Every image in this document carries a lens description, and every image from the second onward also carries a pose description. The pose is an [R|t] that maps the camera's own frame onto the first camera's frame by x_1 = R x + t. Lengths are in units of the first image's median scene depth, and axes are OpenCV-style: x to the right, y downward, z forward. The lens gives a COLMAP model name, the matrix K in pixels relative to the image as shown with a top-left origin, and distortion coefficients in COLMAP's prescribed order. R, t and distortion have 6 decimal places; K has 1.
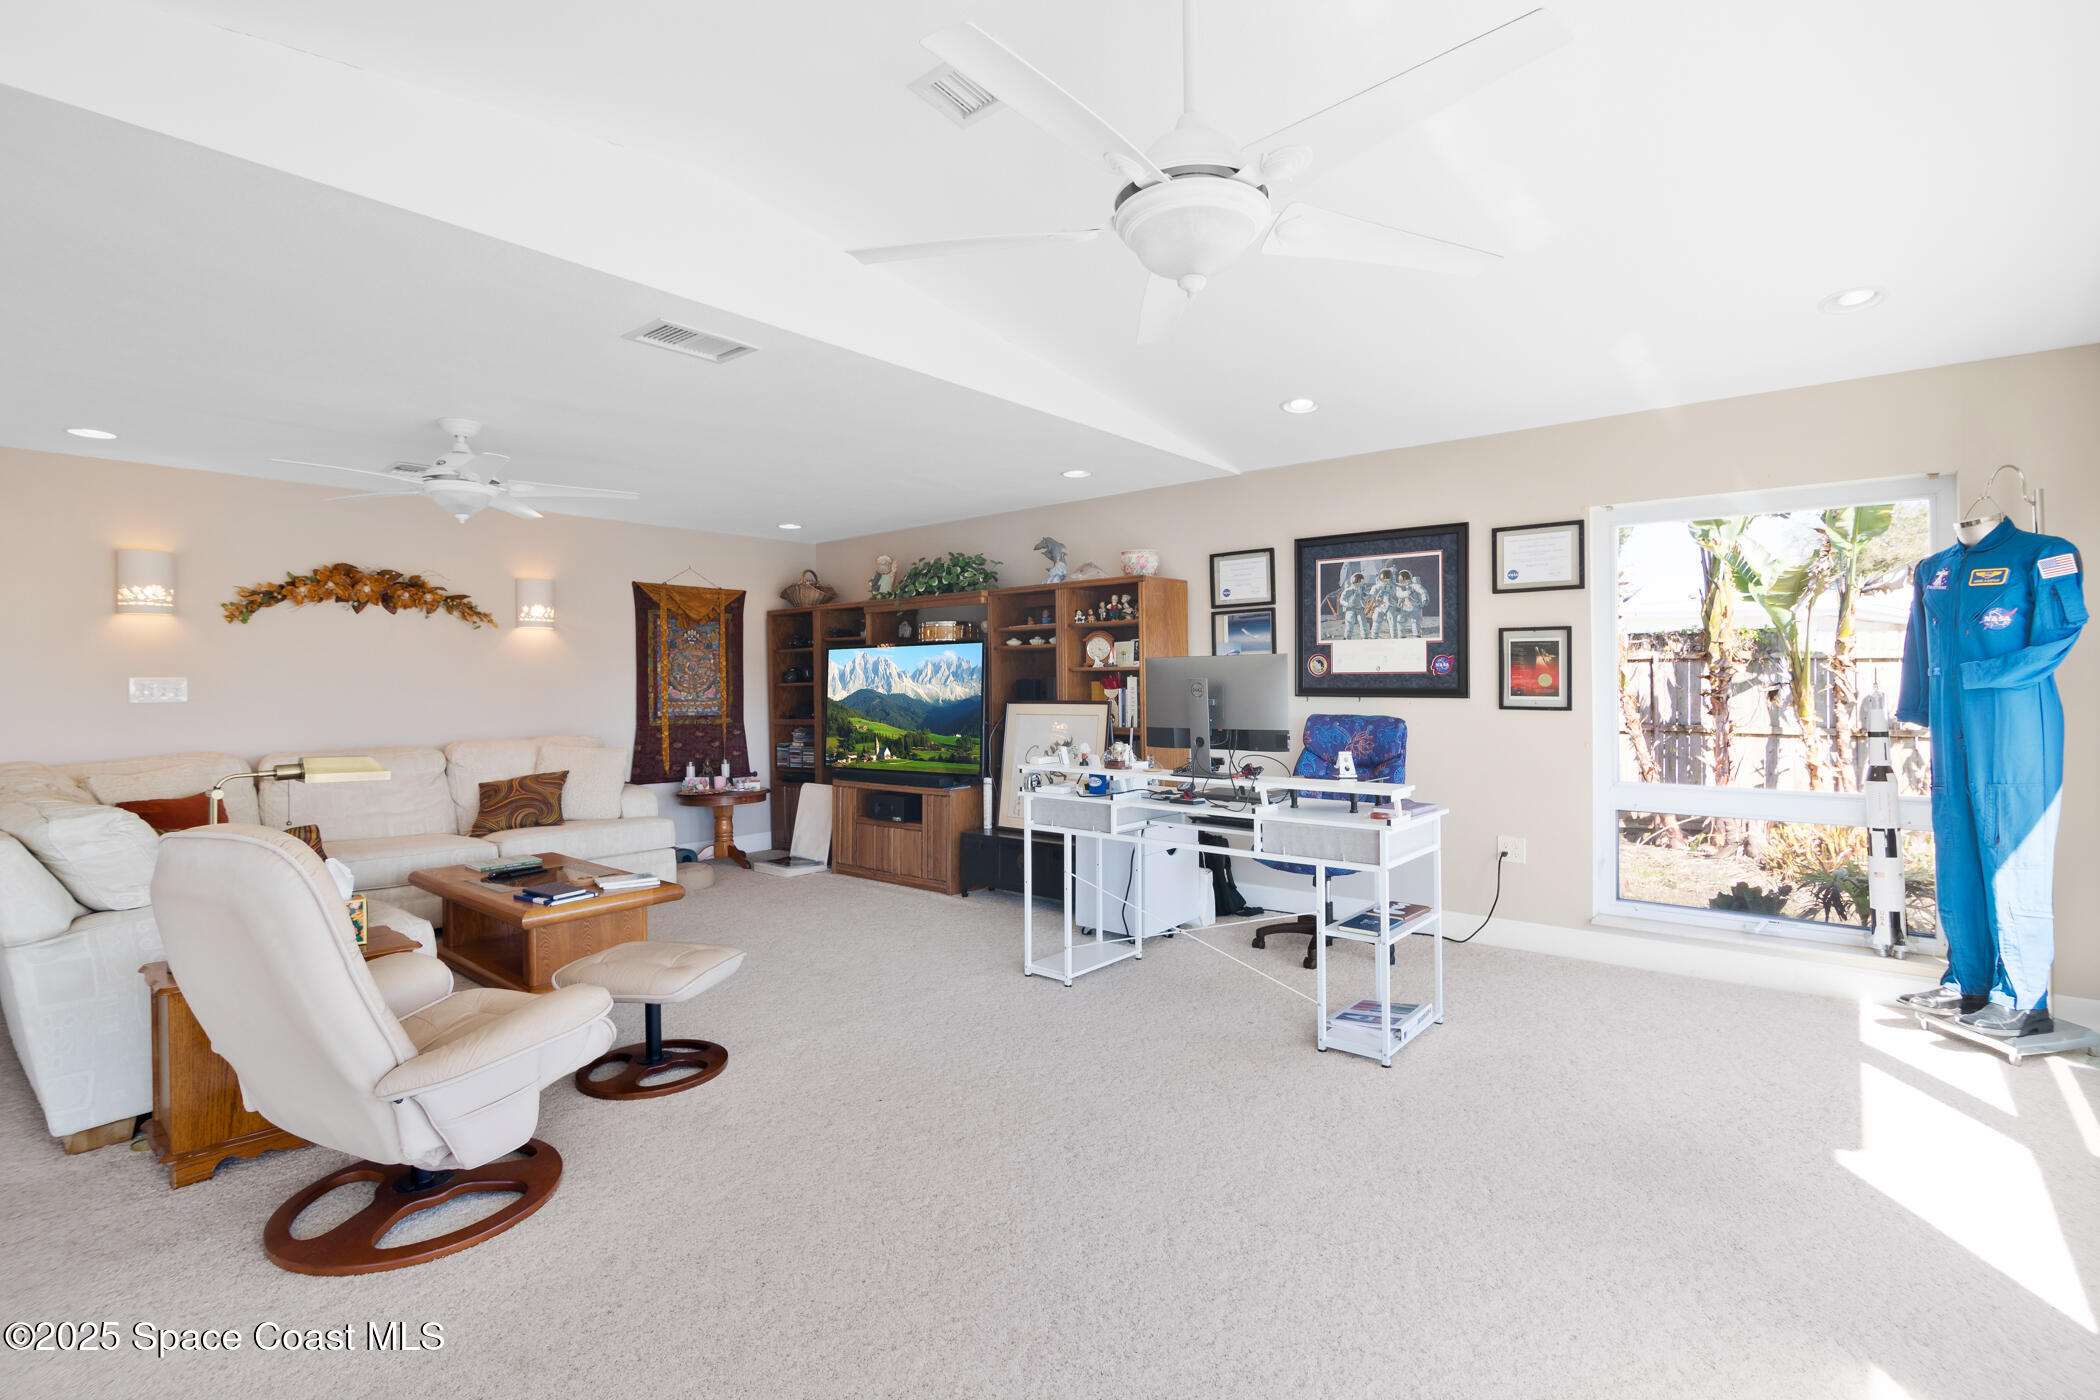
lens RADIAL K [[960.7, 0, 998.3], [0, 960.7, 669.8], [0, 0, 1]] dist [-0.003043, -0.000352]
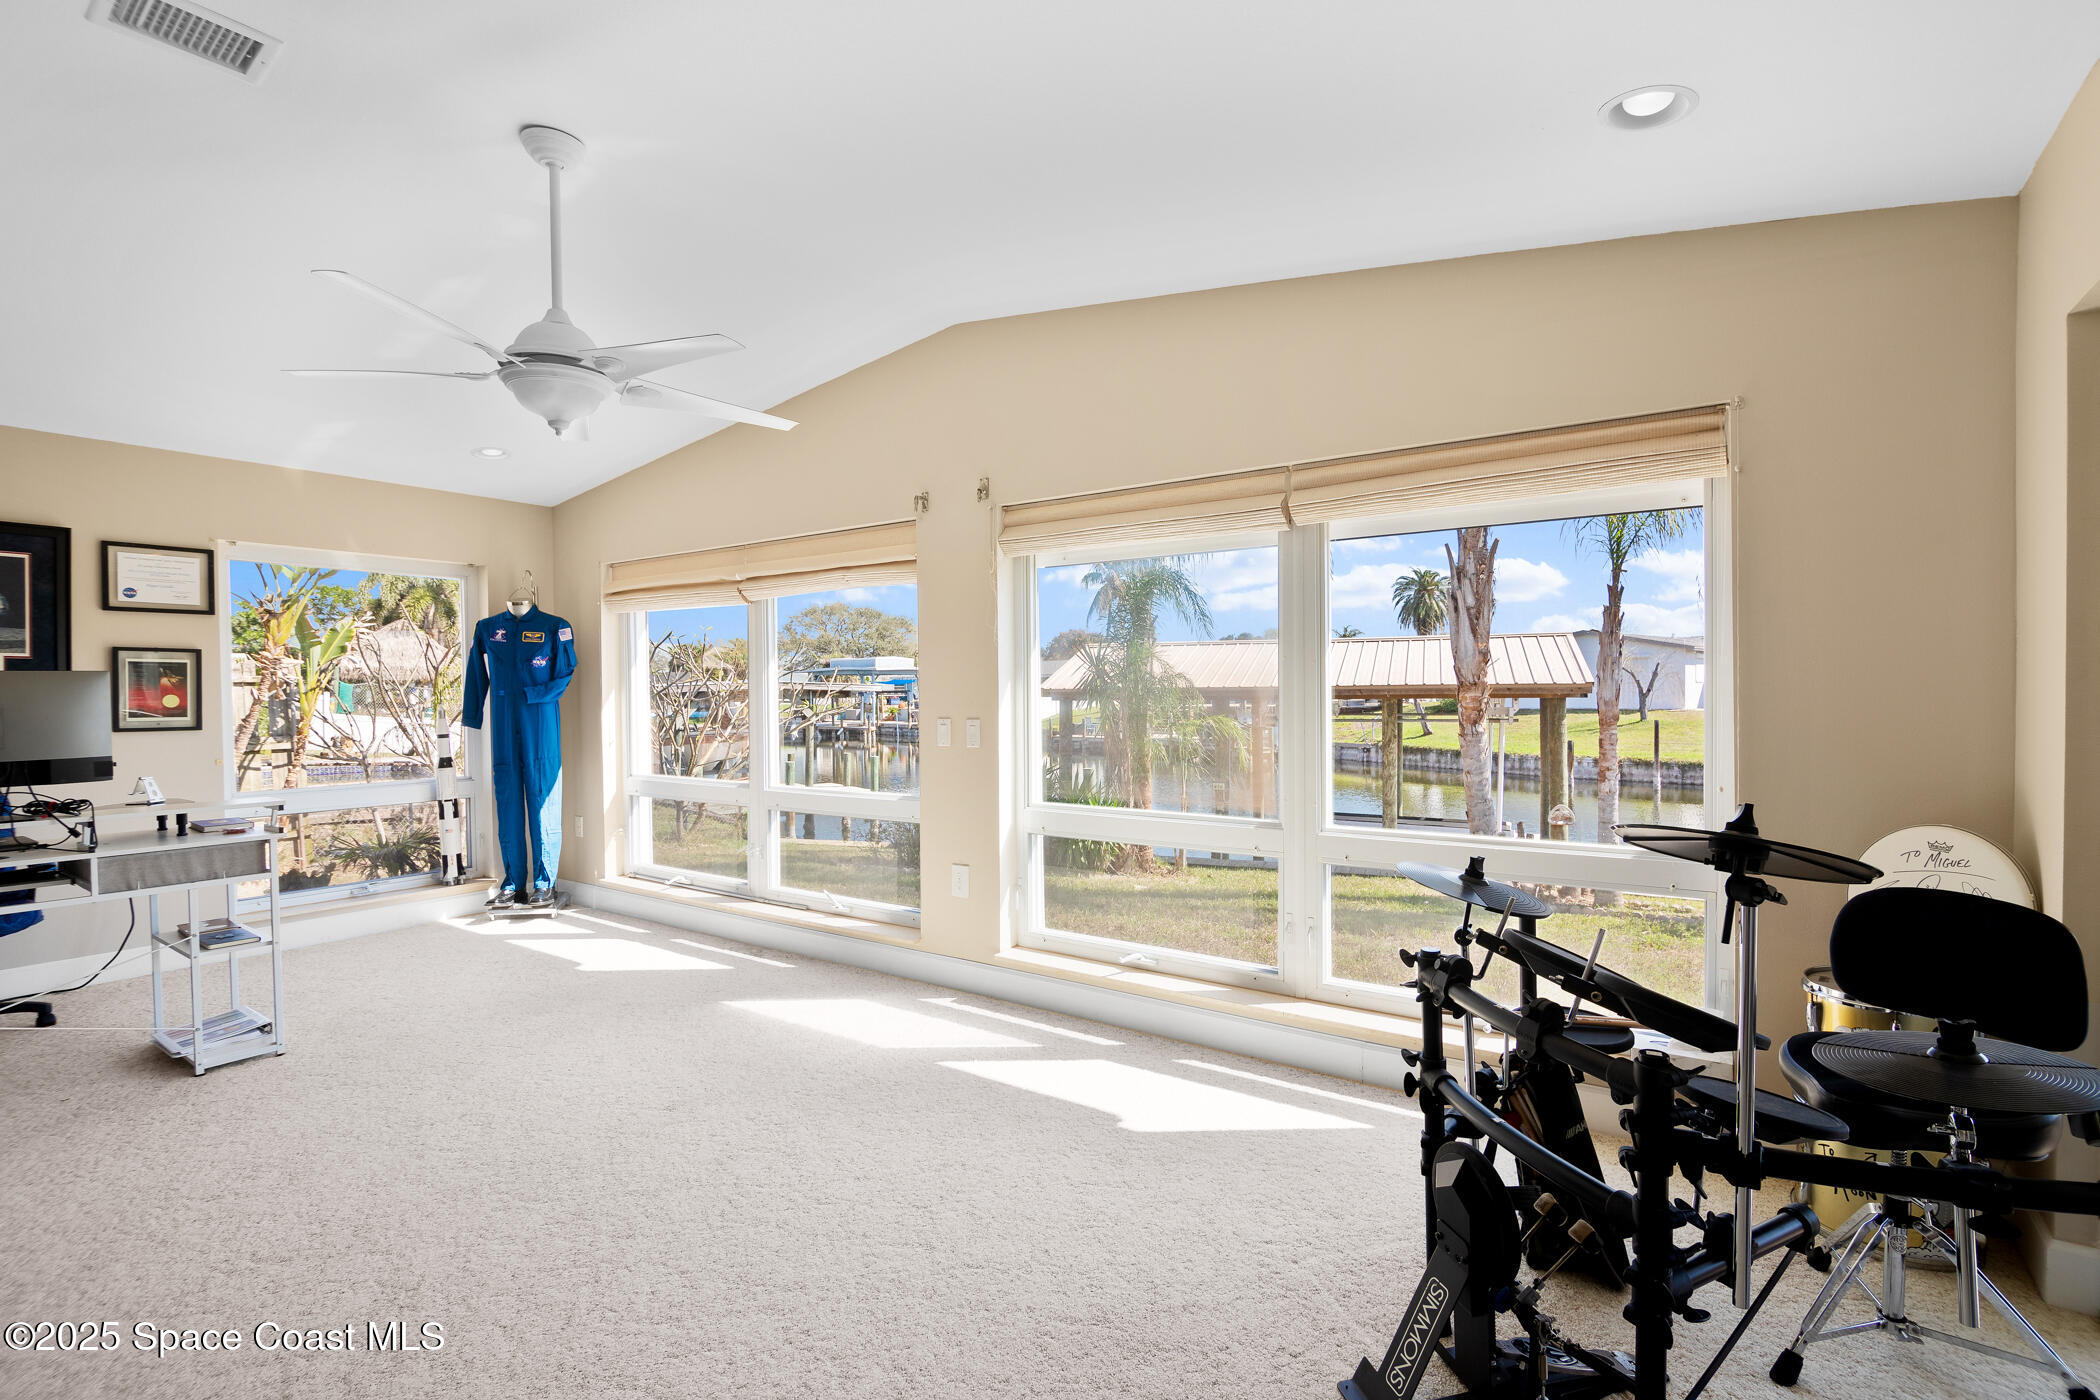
lens RADIAL K [[960.7, 0, 1048.1], [0, 960.7, 697.4], [0, 0, 1]] dist [-0.003043, -0.000352]
pose [[-0.053778, -0.001772, 0.998551, -0.607766], [-0.002808, 0.999995, 0.001623, 0.003185], [-0.998549, -0.002717, -0.053783, 0.160071]]
